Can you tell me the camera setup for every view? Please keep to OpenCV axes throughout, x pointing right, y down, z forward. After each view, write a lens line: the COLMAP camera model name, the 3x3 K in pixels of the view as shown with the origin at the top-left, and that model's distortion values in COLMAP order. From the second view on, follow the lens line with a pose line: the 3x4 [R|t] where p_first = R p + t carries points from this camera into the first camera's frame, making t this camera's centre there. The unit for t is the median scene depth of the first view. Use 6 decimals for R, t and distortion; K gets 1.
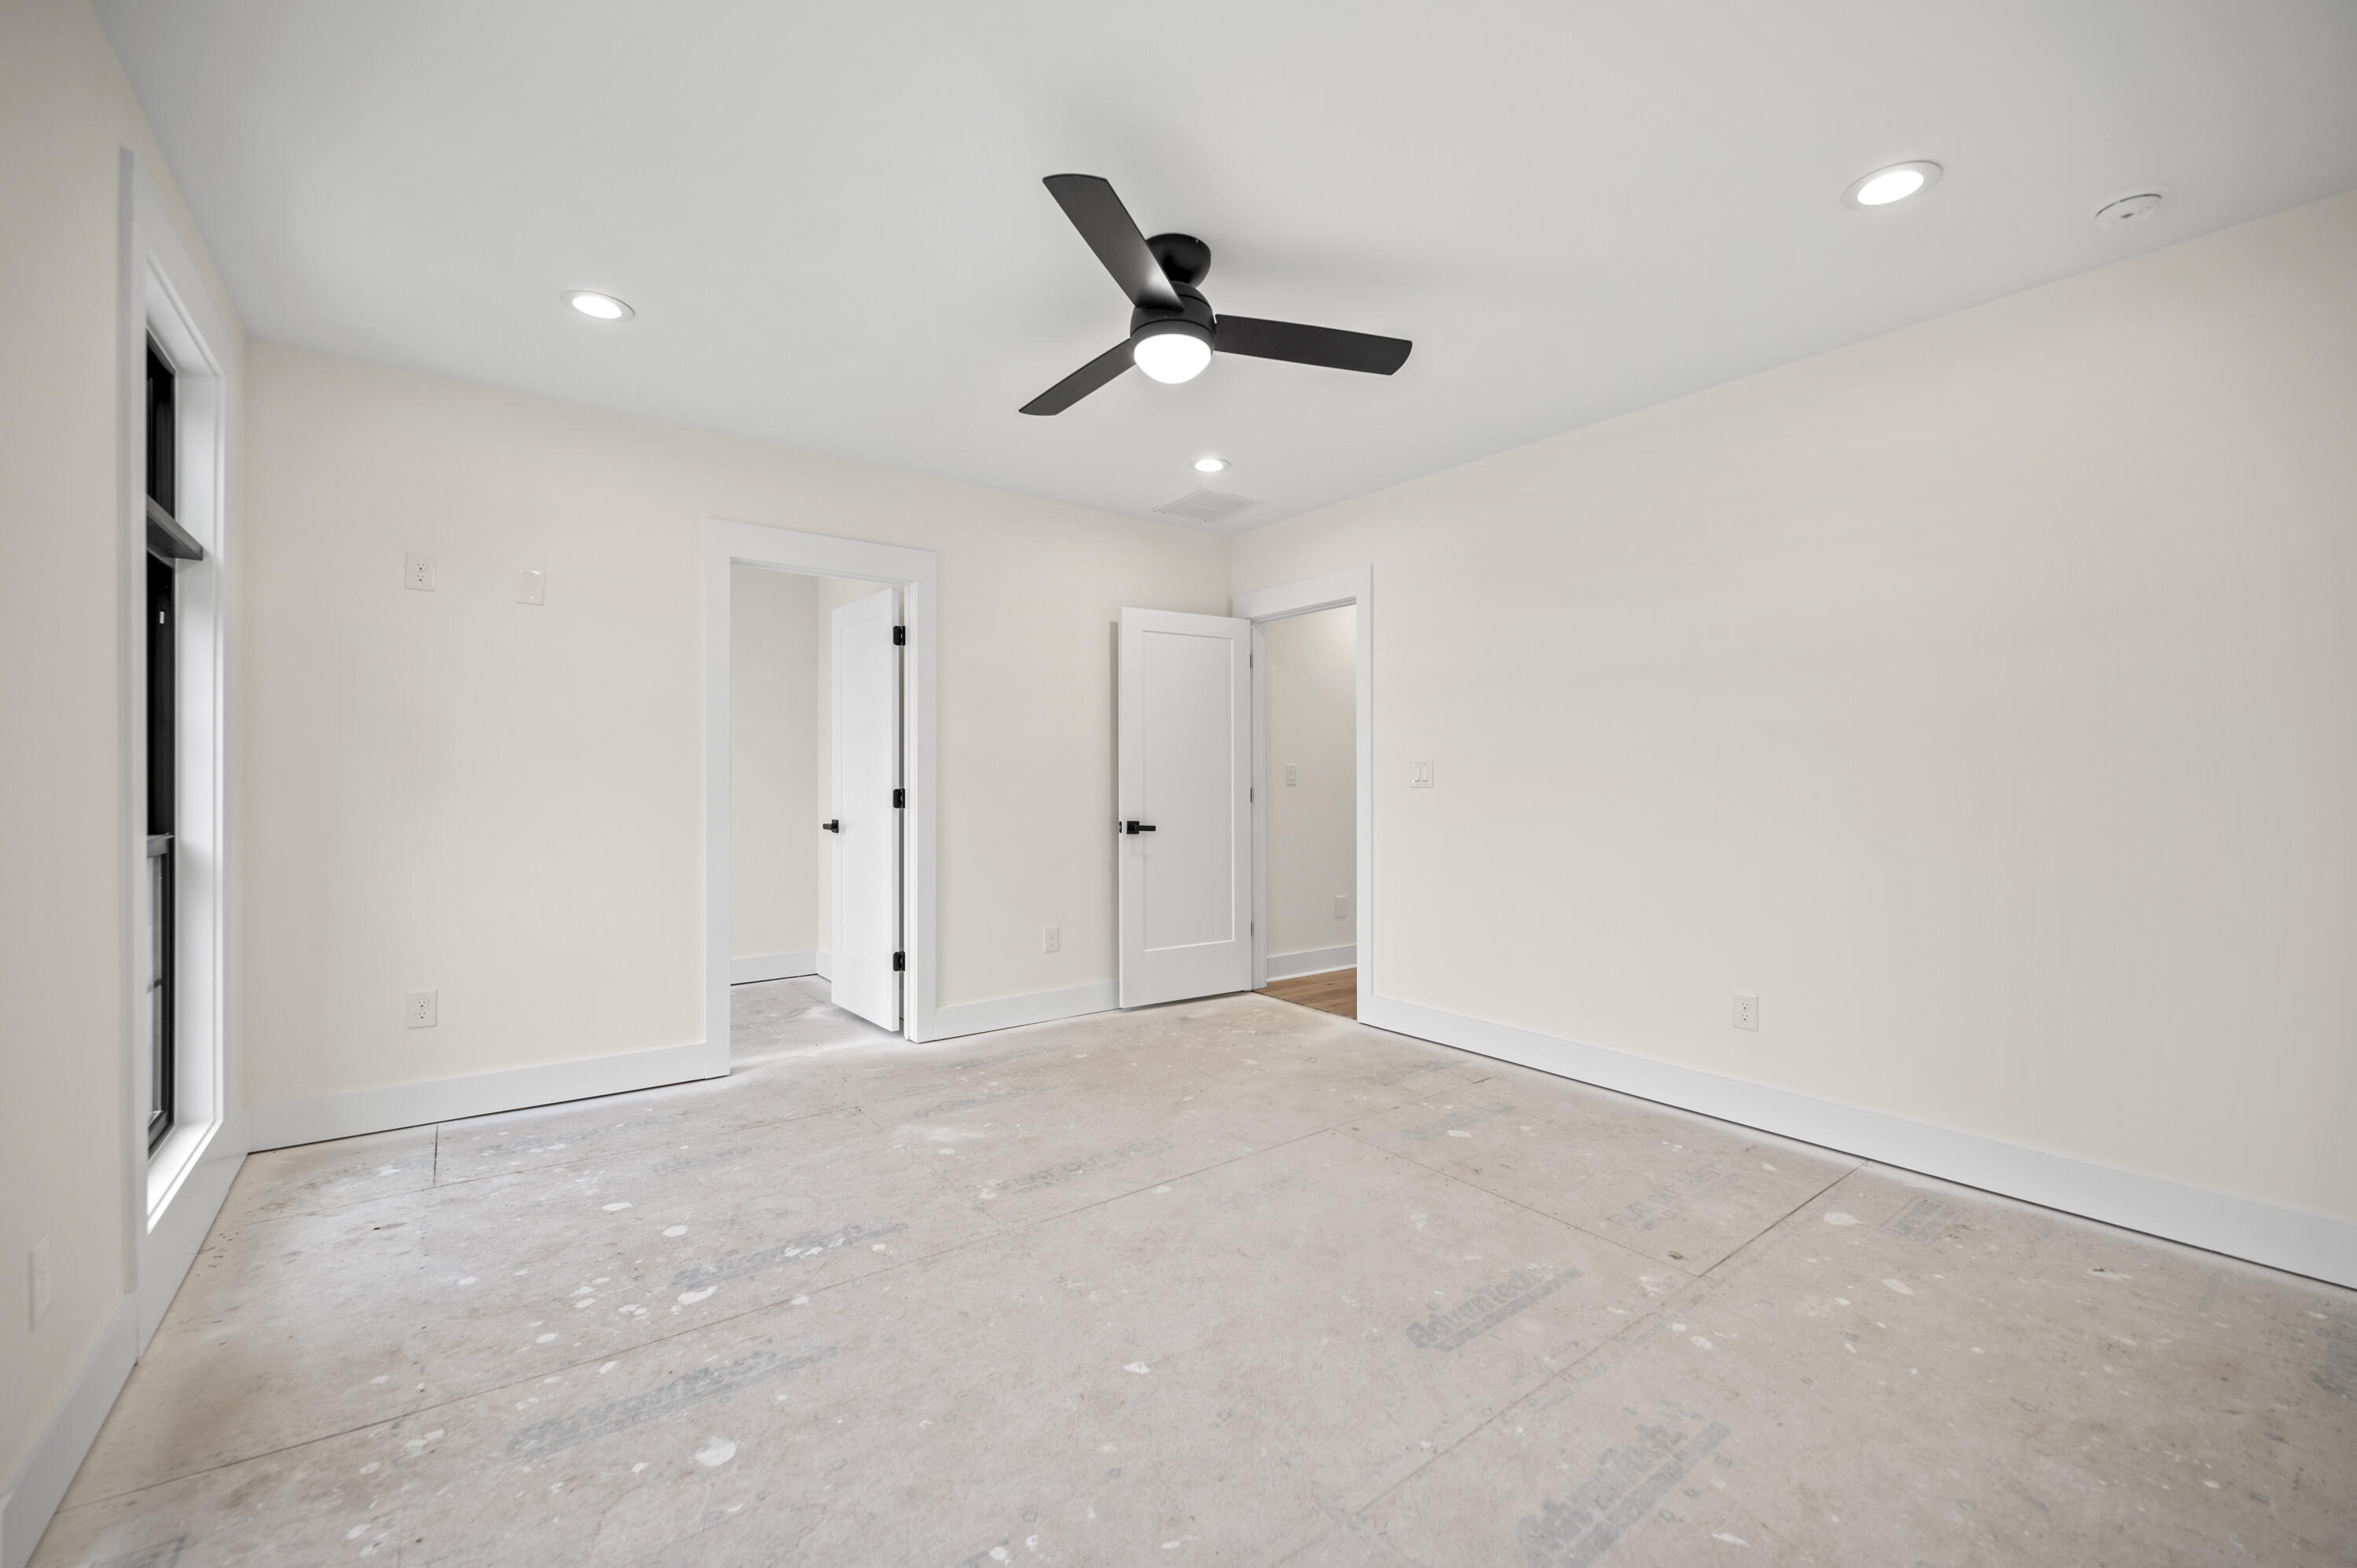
lens RADIAL K [[945.6, 0, 1178.5], [0, 945.6, 784.0], [0, 0, 1]] dist [0.013506, -0.000562]
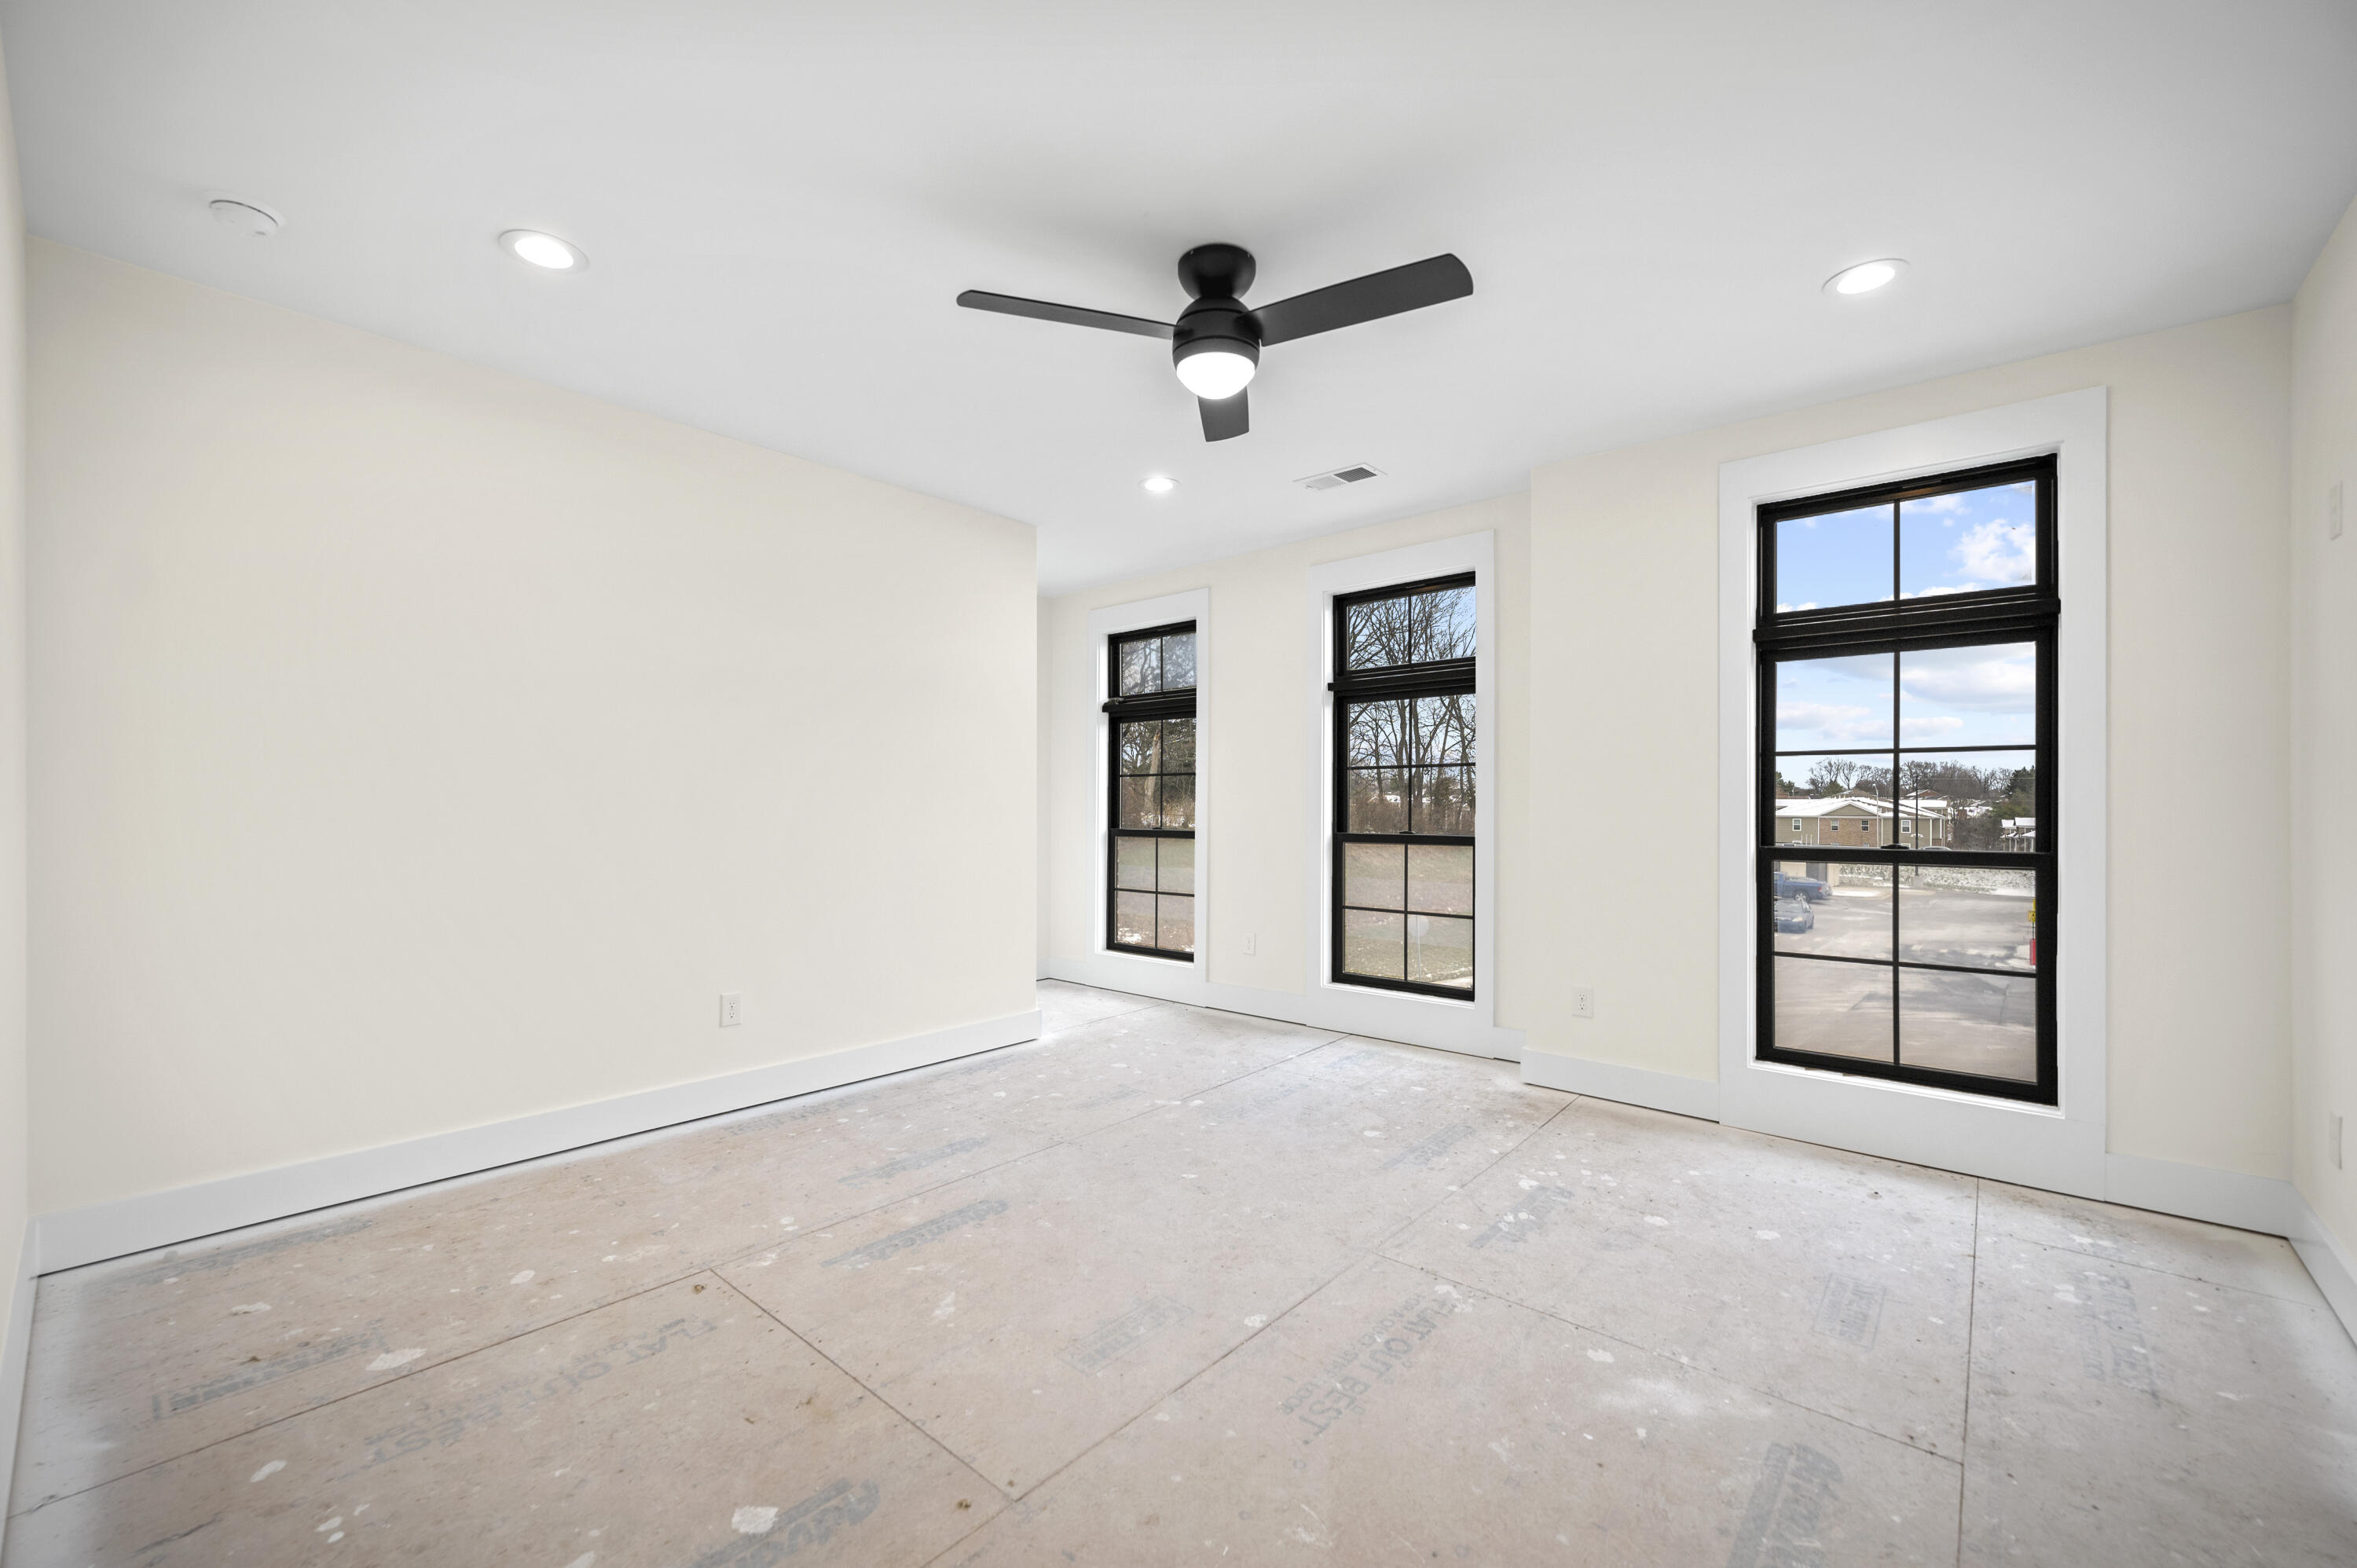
lens RADIAL K [[945.6, 0, 1178.5], [0, 945.6, 784.0], [0, 0, 1]] dist [0.013506, -0.000562]
pose [[-0.977968, -0.008601, -0.208578, 0.247925], [-0.005726, 0.999880, -0.014384, -0.010841], [0.208676, -0.012873, -0.977900, 2.046131]]
